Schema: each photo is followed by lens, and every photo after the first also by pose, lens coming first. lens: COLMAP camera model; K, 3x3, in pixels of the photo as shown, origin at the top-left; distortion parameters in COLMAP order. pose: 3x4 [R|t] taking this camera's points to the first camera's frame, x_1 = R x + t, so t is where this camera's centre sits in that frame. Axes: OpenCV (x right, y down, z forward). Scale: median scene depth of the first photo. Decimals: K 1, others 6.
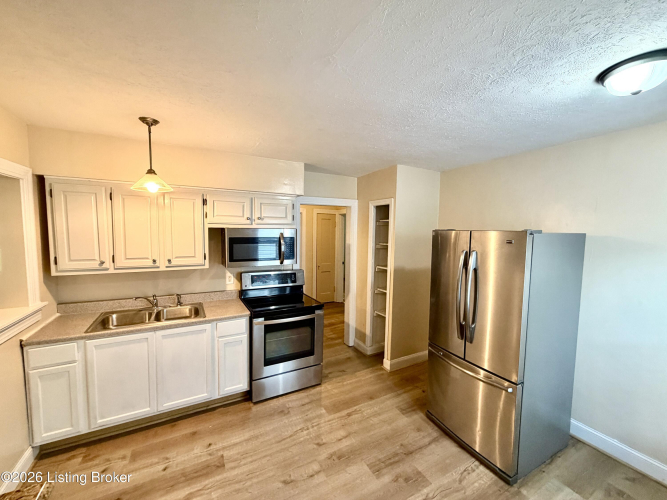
lens RADIAL K [[265.1, 0, 332.4], [0, 265.1, 249.6], [0, 0, 1]] dist [0.000208, -0.000298]
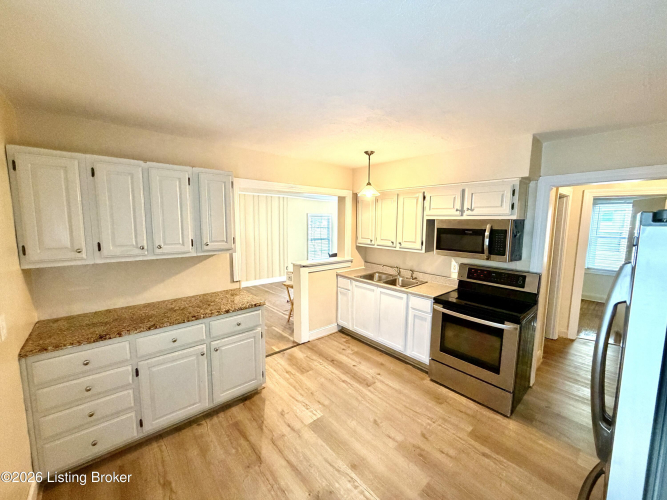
lens RADIAL K [[265.1, 0, 330.6], [0, 265.1, 250.5], [0, 0, 1]] dist [0.000208, -0.000298]
pose [[0.220574, 0.104228, -0.969785, 0.688196], [-0.077968, 0.992976, 0.088987, -0.017107], [0.972249, 0.055984, 0.227151, 0.350246]]
